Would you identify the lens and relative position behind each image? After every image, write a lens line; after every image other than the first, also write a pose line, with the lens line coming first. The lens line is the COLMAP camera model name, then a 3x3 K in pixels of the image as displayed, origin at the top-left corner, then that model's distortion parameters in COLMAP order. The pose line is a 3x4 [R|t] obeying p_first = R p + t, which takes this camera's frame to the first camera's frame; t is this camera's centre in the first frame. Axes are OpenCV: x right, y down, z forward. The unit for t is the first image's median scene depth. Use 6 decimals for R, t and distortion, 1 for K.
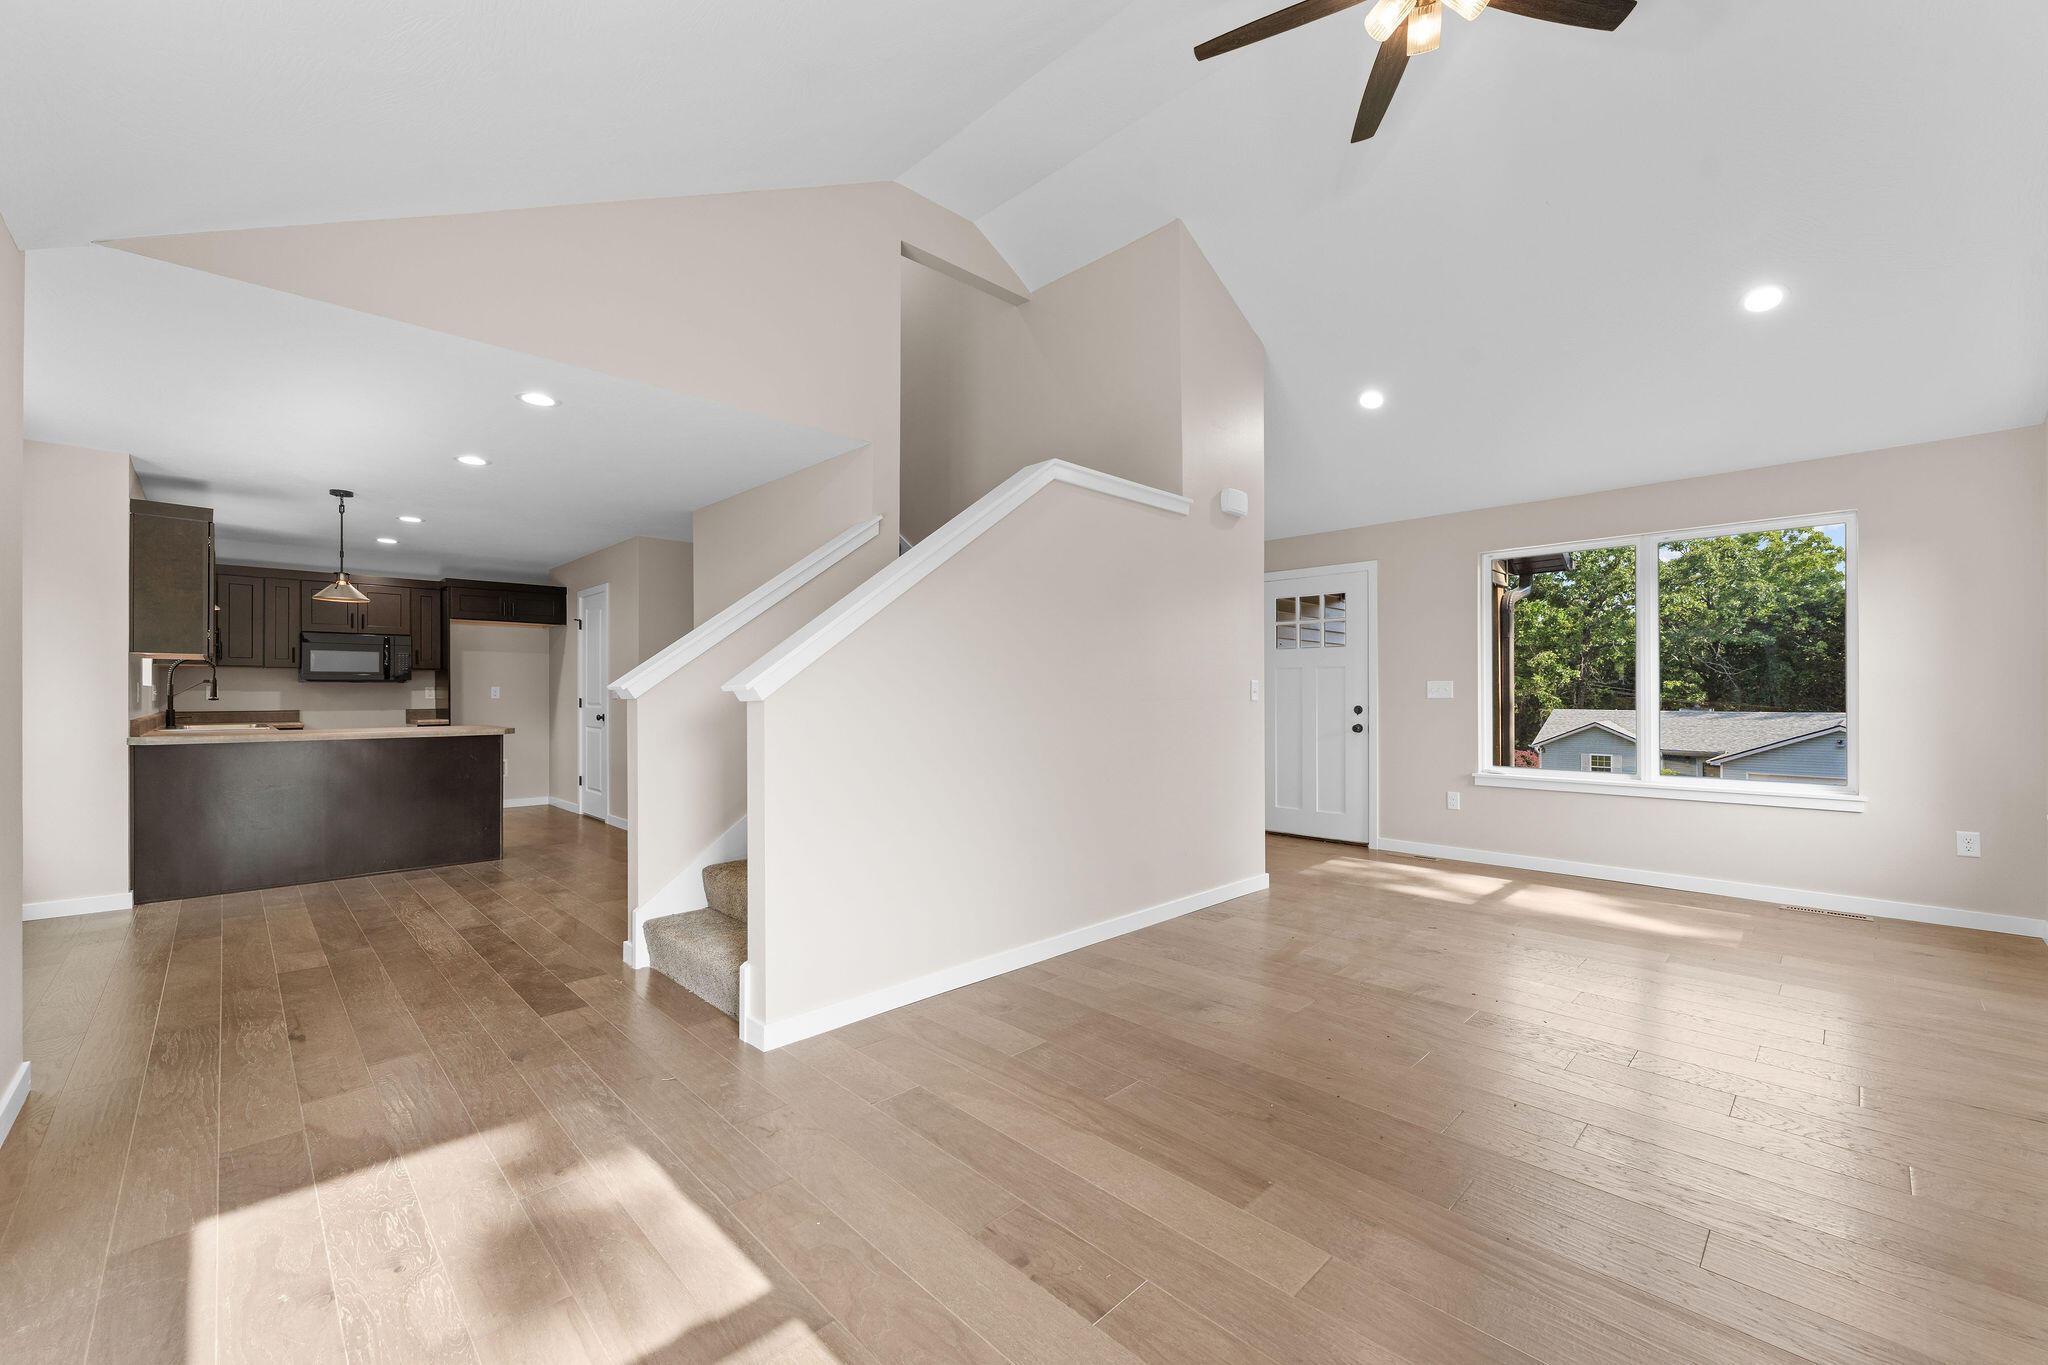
lens RADIAL K [[815.1, 0, 1022.8], [0, 815.1, 693.5], [0, 0, 1]] dist [-0.000523, -0.000227]
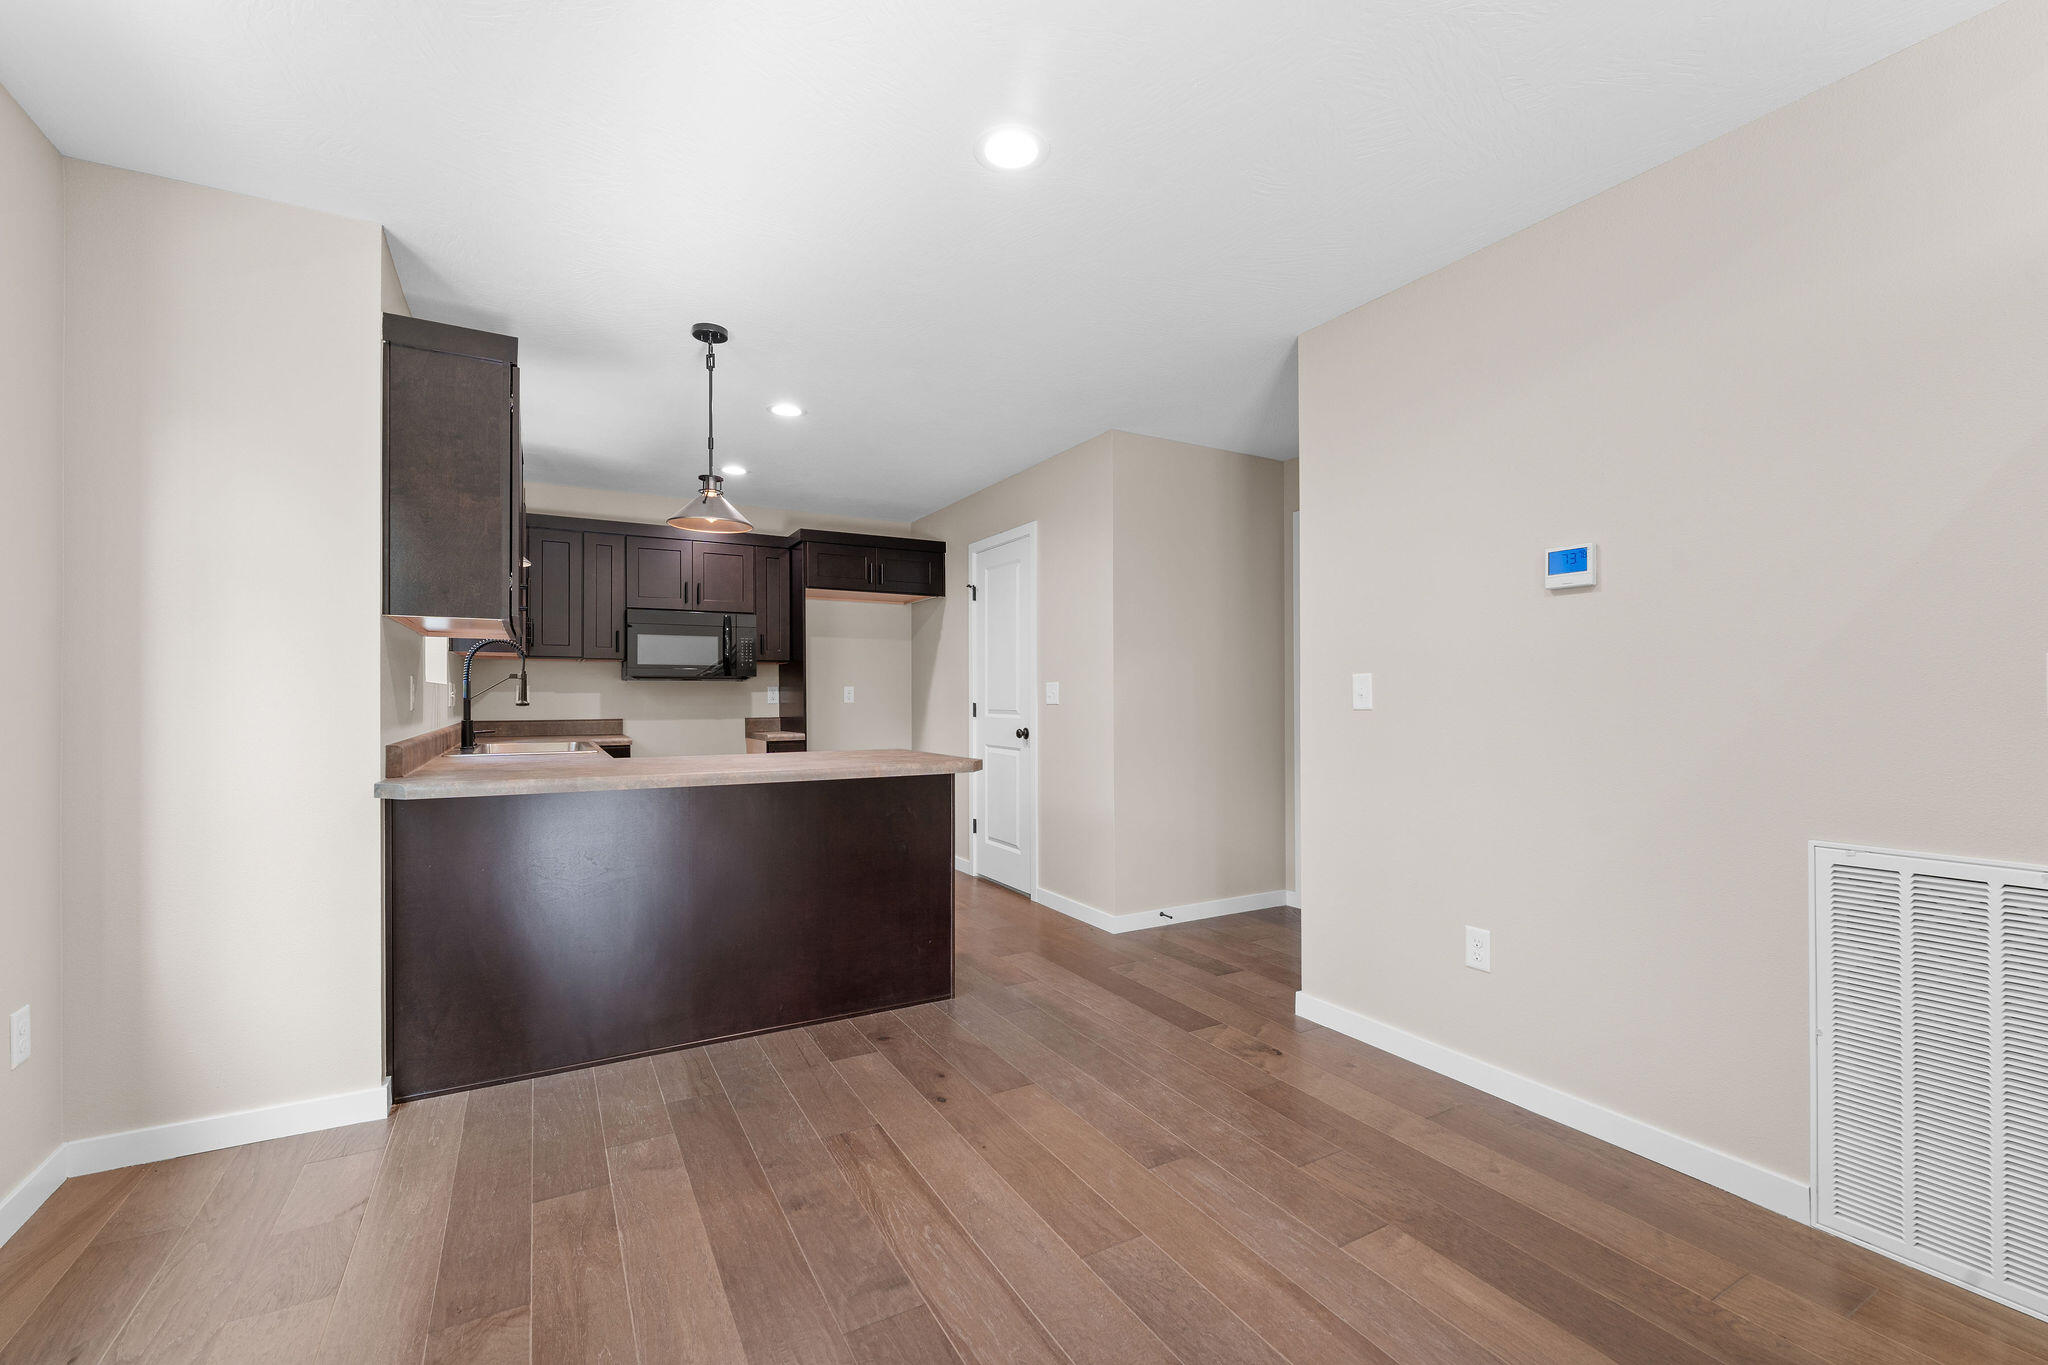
lens RADIAL K [[865.9, 0, 1027.3], [0, 865.9, 697.2], [0, 0, 1]] dist [0.004247, 0.000126]
pose [[0.966117, 0.000324, -0.258103, -0.362640], [-0.000020, 0.999999, 0.001180, 0.000499], [0.258103, -0.001135, 0.966117, 0.370488]]
